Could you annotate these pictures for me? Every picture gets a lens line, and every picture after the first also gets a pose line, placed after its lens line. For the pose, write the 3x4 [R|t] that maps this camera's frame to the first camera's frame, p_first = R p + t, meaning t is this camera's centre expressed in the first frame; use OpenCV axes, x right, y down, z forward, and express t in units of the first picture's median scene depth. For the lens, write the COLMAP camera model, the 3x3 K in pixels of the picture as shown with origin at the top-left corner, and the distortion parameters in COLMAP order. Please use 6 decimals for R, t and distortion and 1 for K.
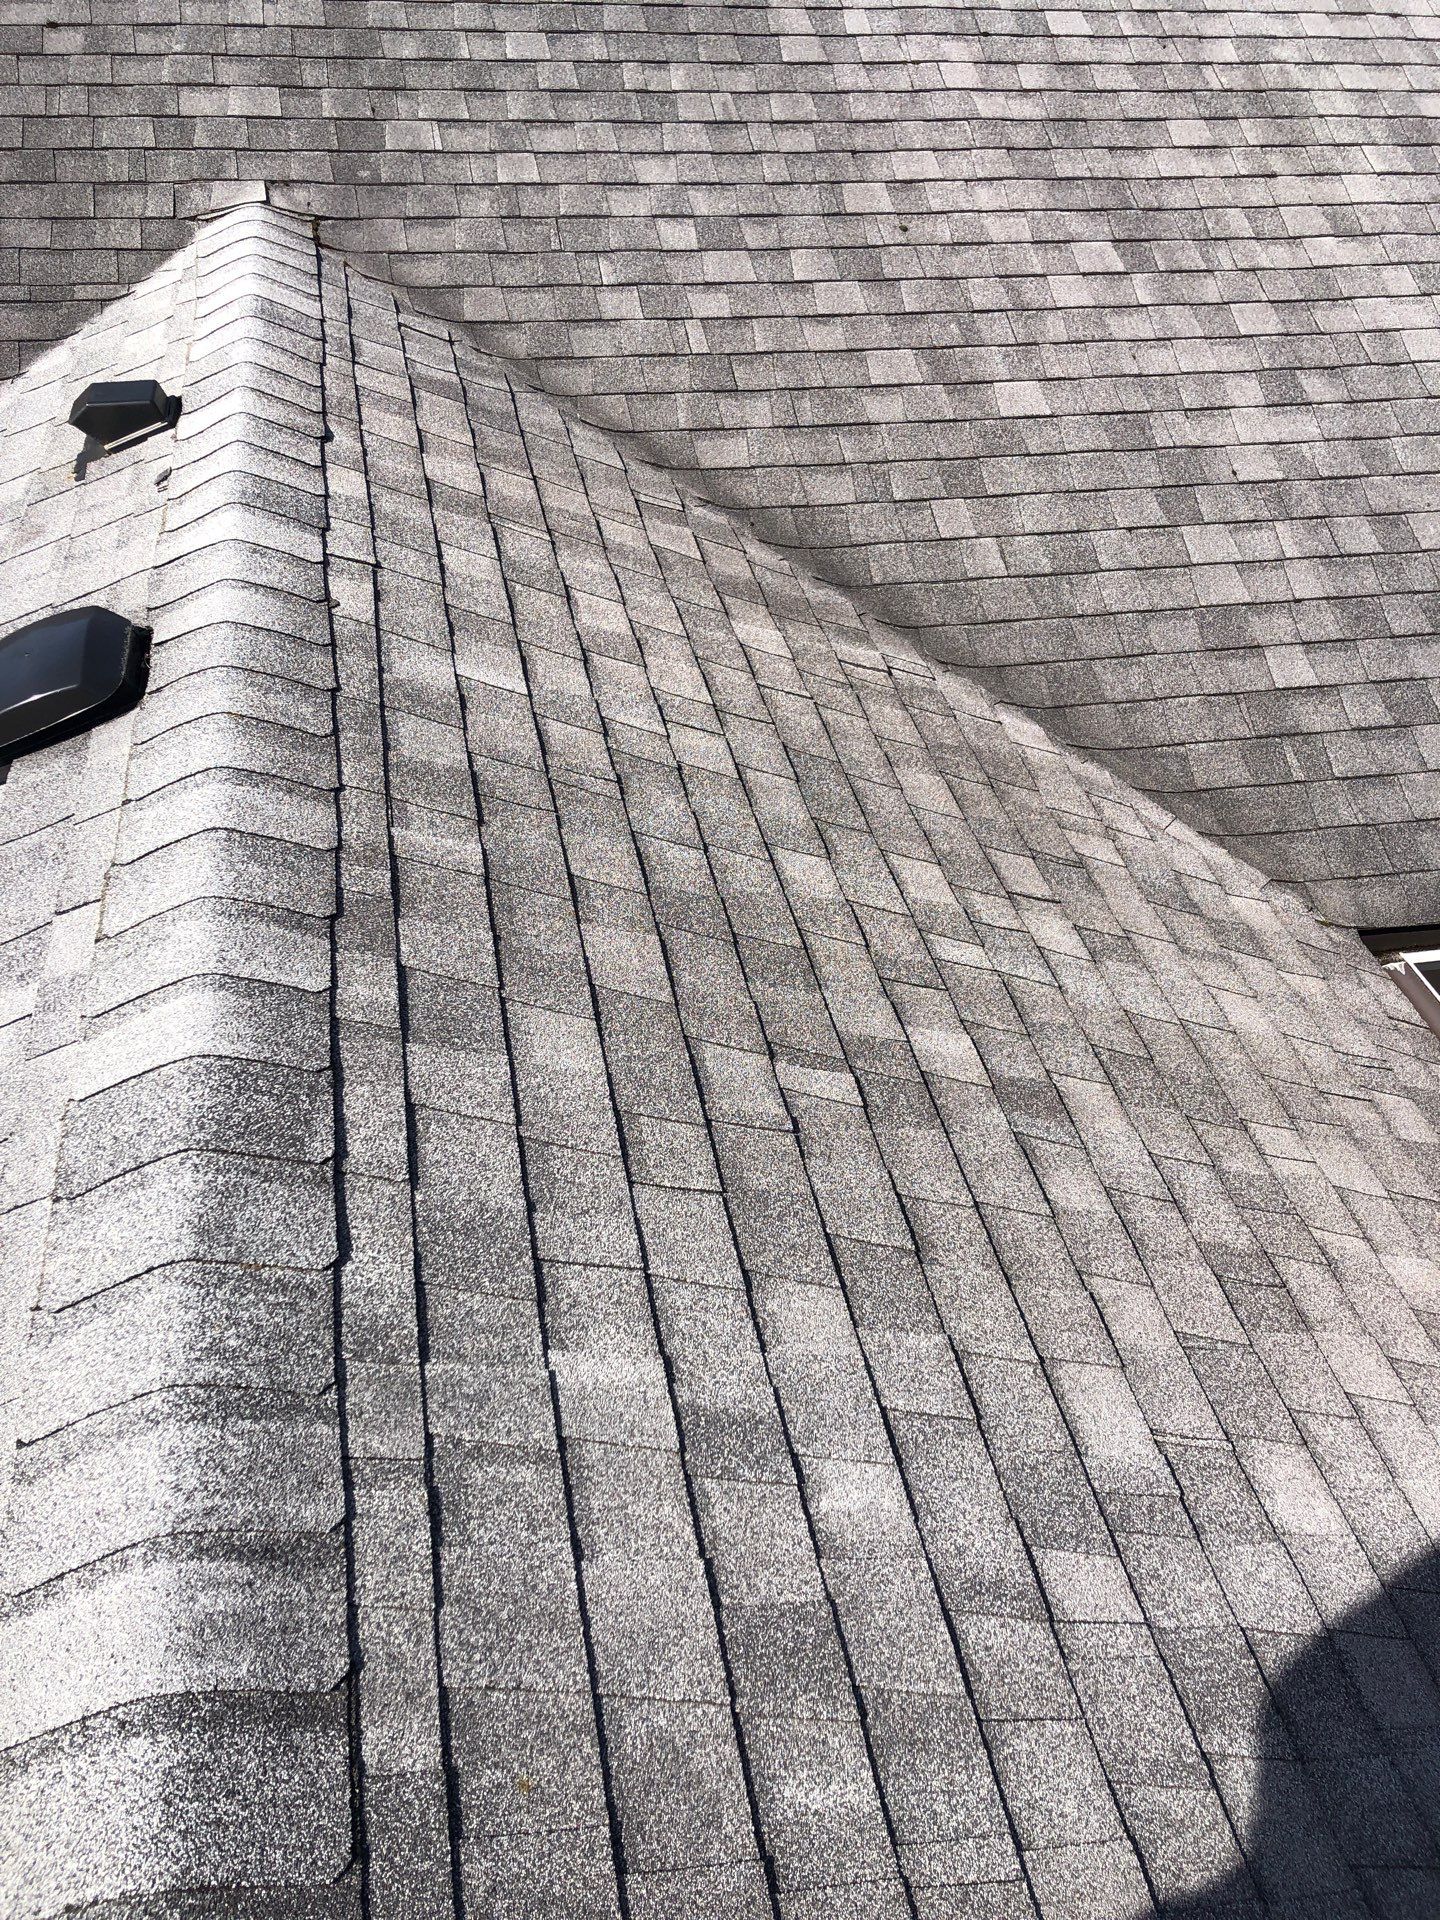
lens RADIAL K [[1510.7, 0, 720.0], [0, 1510.7, 960.0], [0, 0, 1]] dist [0.020356, 0.001007]
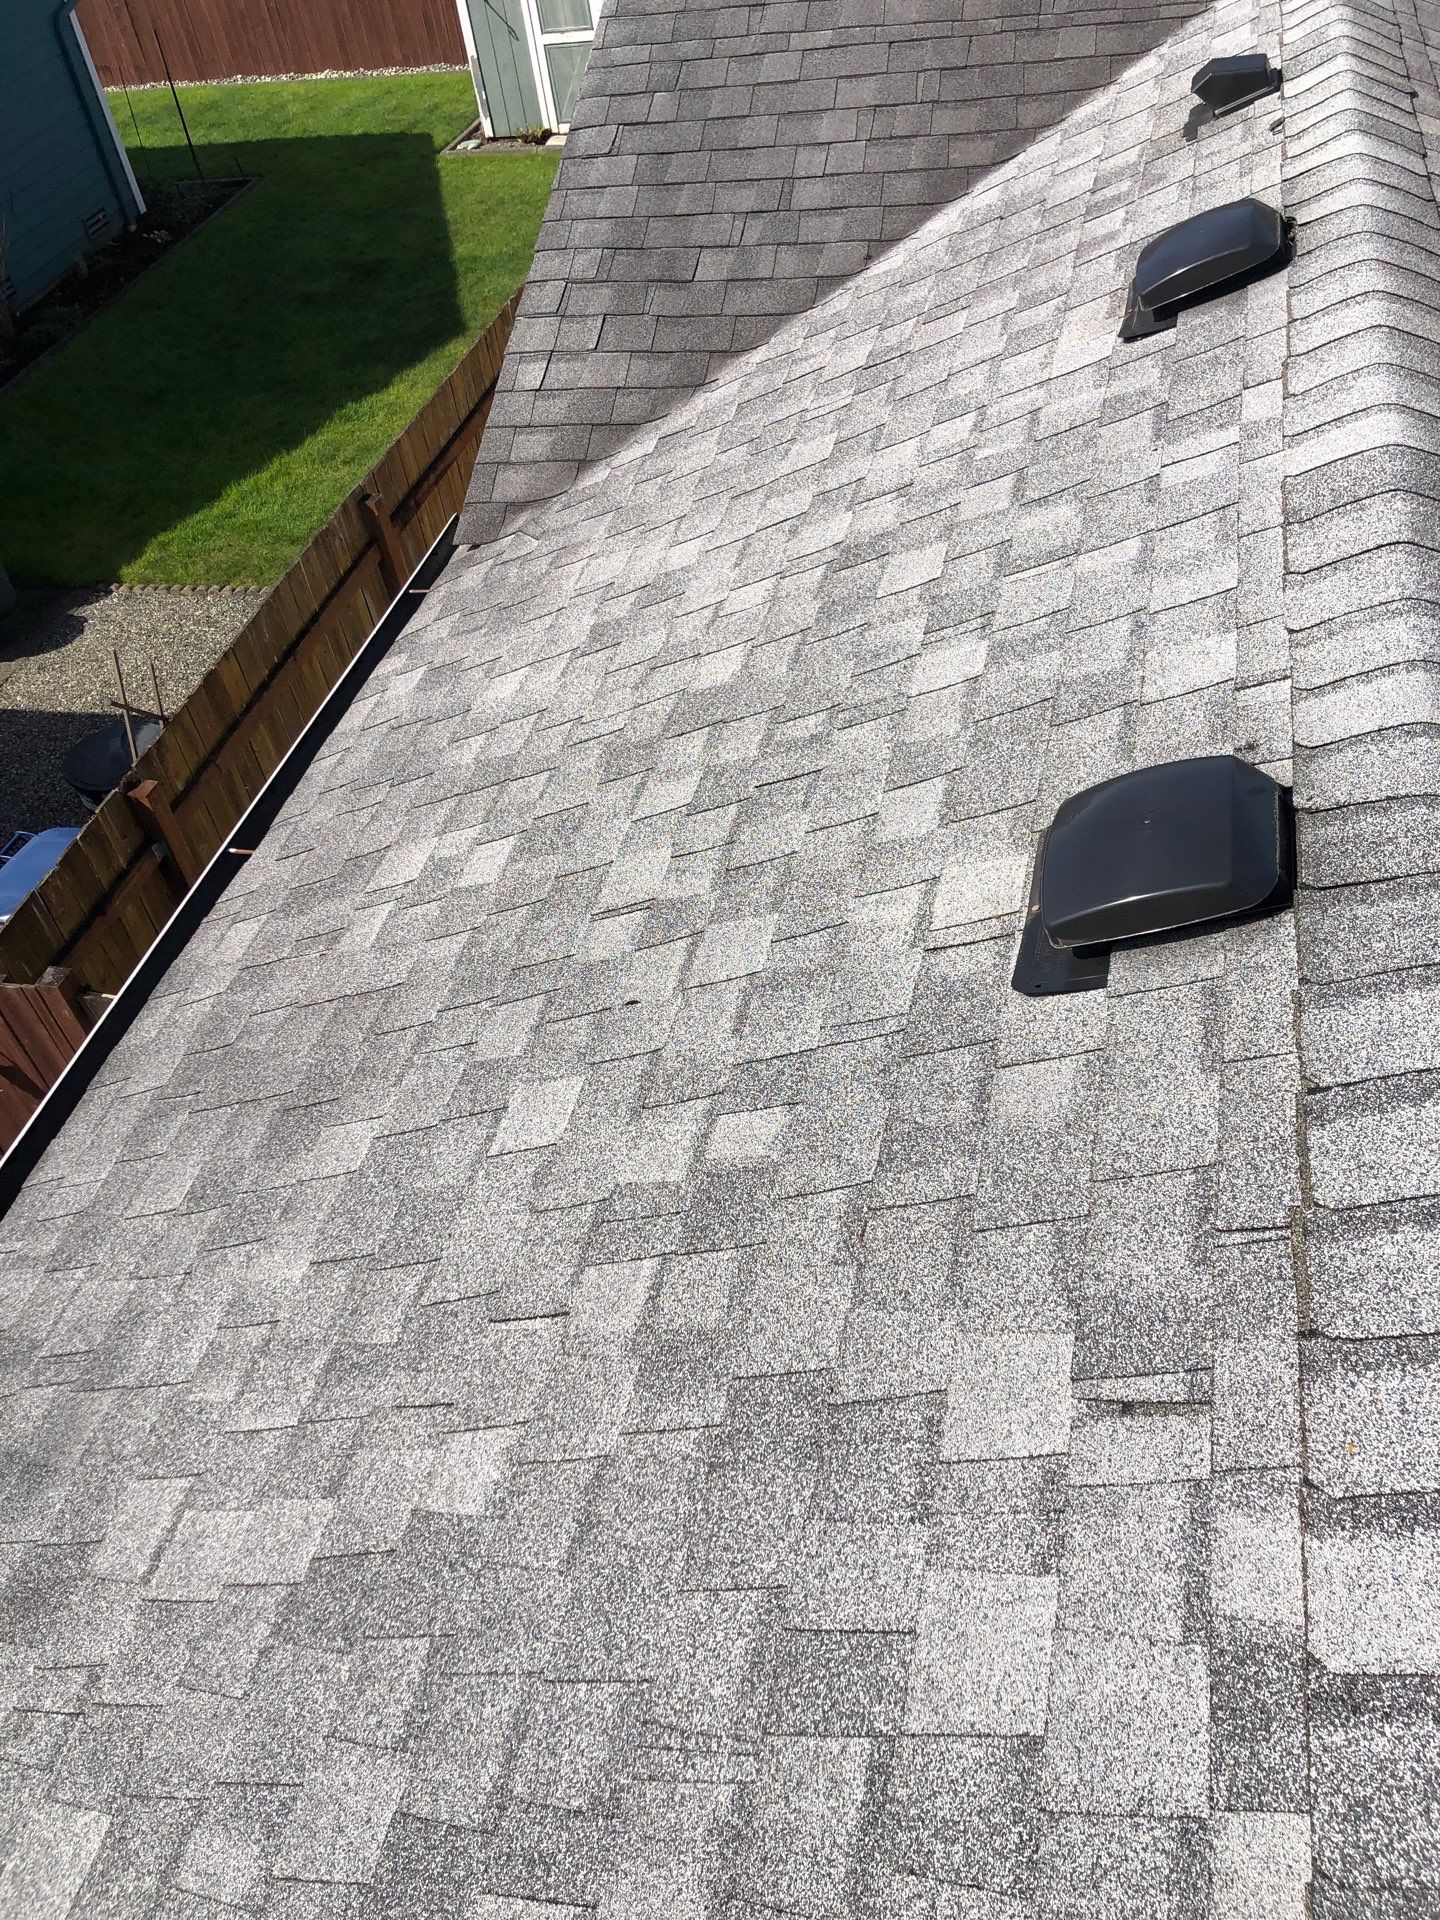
lens RADIAL K [[1599.5, 0, 720.0], [0, 1599.5, 960.0], [0, 0, 1]] dist [0.042914, 0.001114]
pose [[0.900544, 0.166427, -0.401650, -0.159997], [-0.151881, 0.986054, 0.068046, 0.360613], [0.407373, -0.000275, 0.913262, -0.406252]]
